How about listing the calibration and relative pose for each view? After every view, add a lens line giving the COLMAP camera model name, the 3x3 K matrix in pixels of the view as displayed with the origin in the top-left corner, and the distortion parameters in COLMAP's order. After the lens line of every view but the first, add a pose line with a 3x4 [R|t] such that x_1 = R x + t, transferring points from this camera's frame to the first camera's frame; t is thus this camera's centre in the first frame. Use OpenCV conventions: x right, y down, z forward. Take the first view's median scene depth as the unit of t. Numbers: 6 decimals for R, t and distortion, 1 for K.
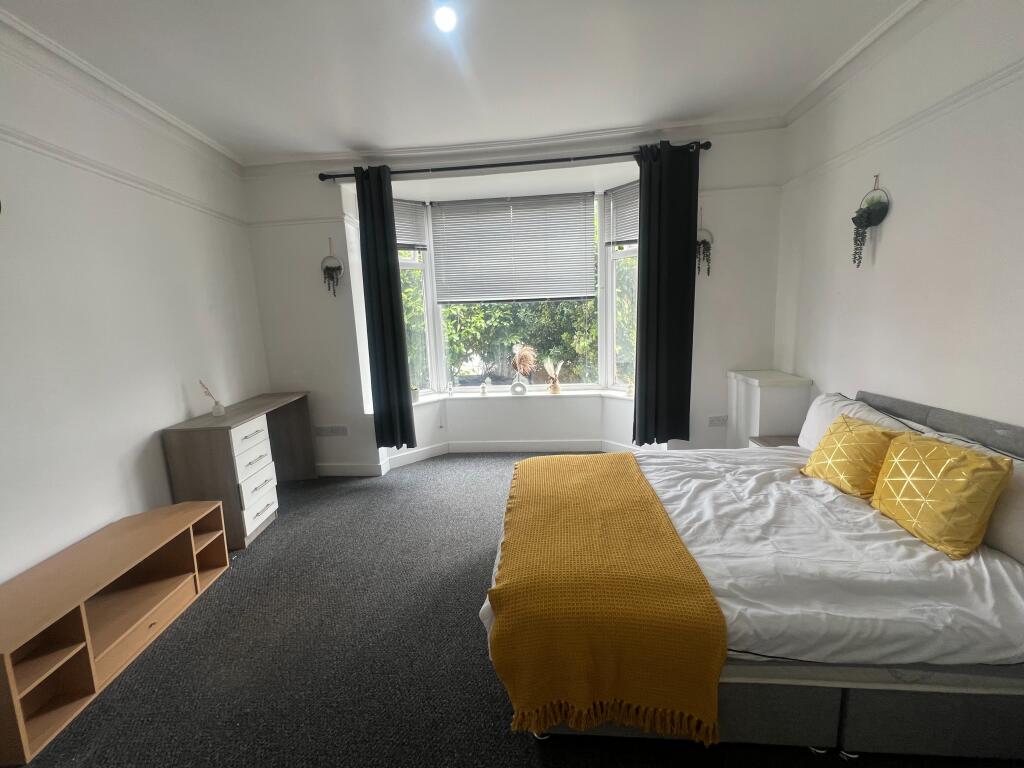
lens RADIAL K [[409.0, 0, 508.8], [0, 409.0, 379.9], [0, 0, 1]] dist [-0.000588, 0.000261]
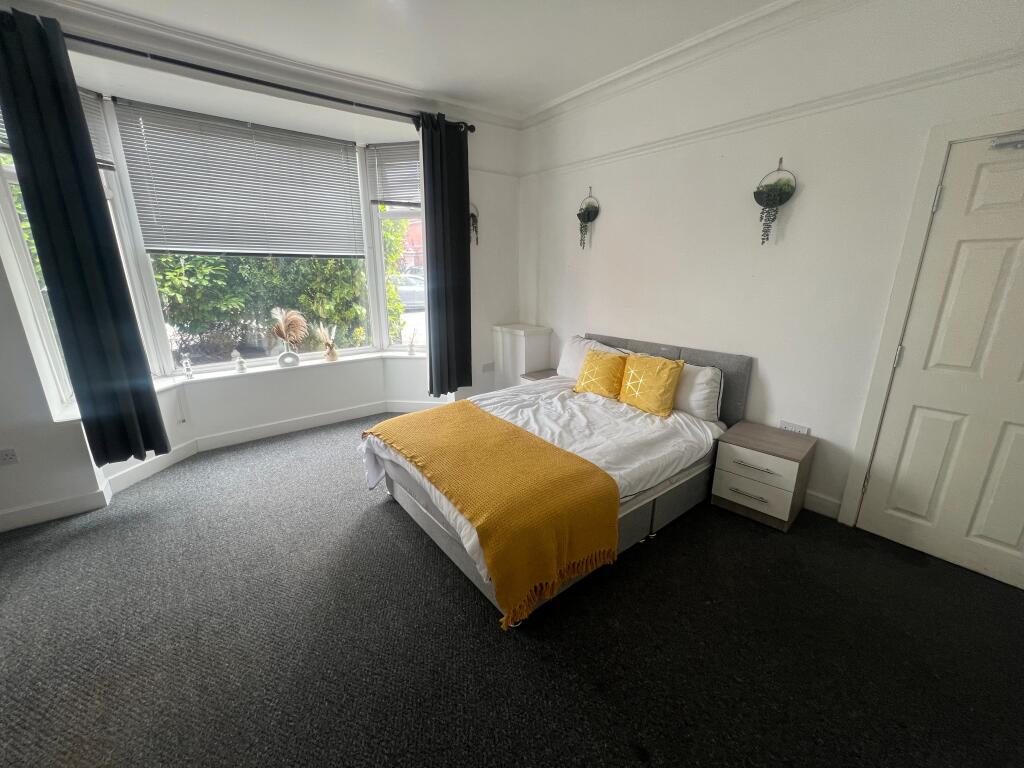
lens RADIAL K [[409.0, 0, 508.8], [0, 409.0, 379.9], [0, 0, 1]] dist [-0.000588, 0.000261]
pose [[0.732216, -0.137612, 0.667026, -0.302988], [0.077261, 0.989836, 0.119397, -0.004158], [-0.676676, -0.035889, 0.735405, 0.060909]]
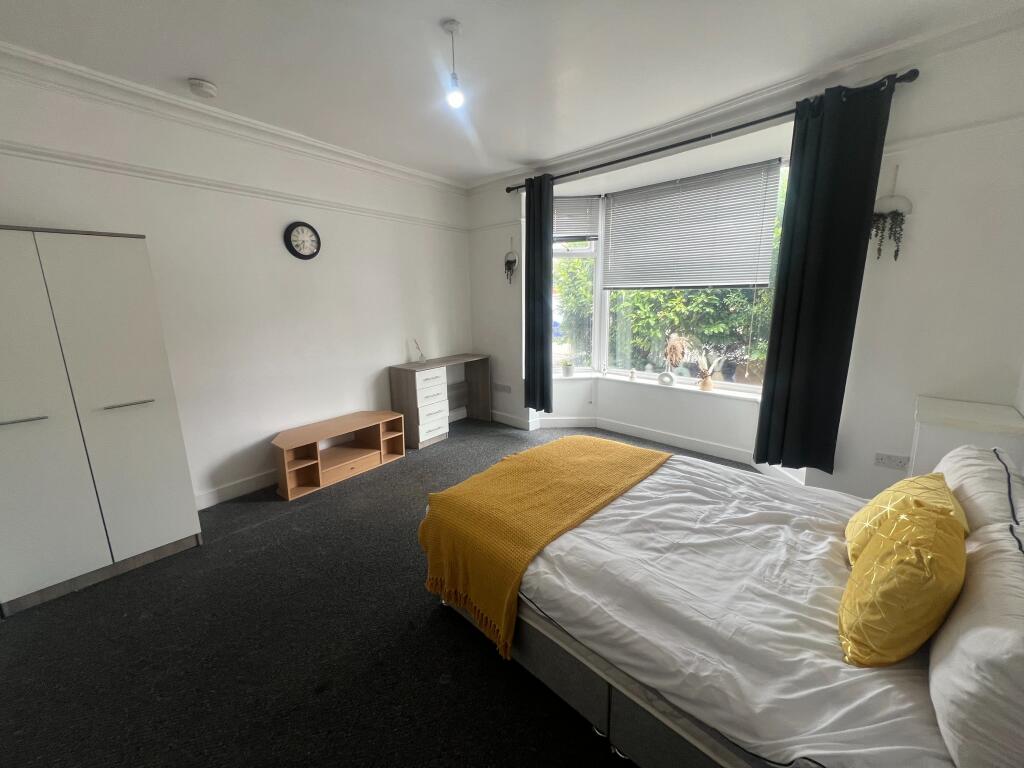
lens RADIAL K [[409.0, 0, 508.8], [0, 409.0, 379.9], [0, 0, 1]] dist [-0.000588, 0.000261]
pose [[0.767711, 0.154026, -0.622010, 0.474757], [-0.118174, 0.988064, 0.098815, -0.038772], [0.629806, -0.002356, 0.776749, 0.006021]]
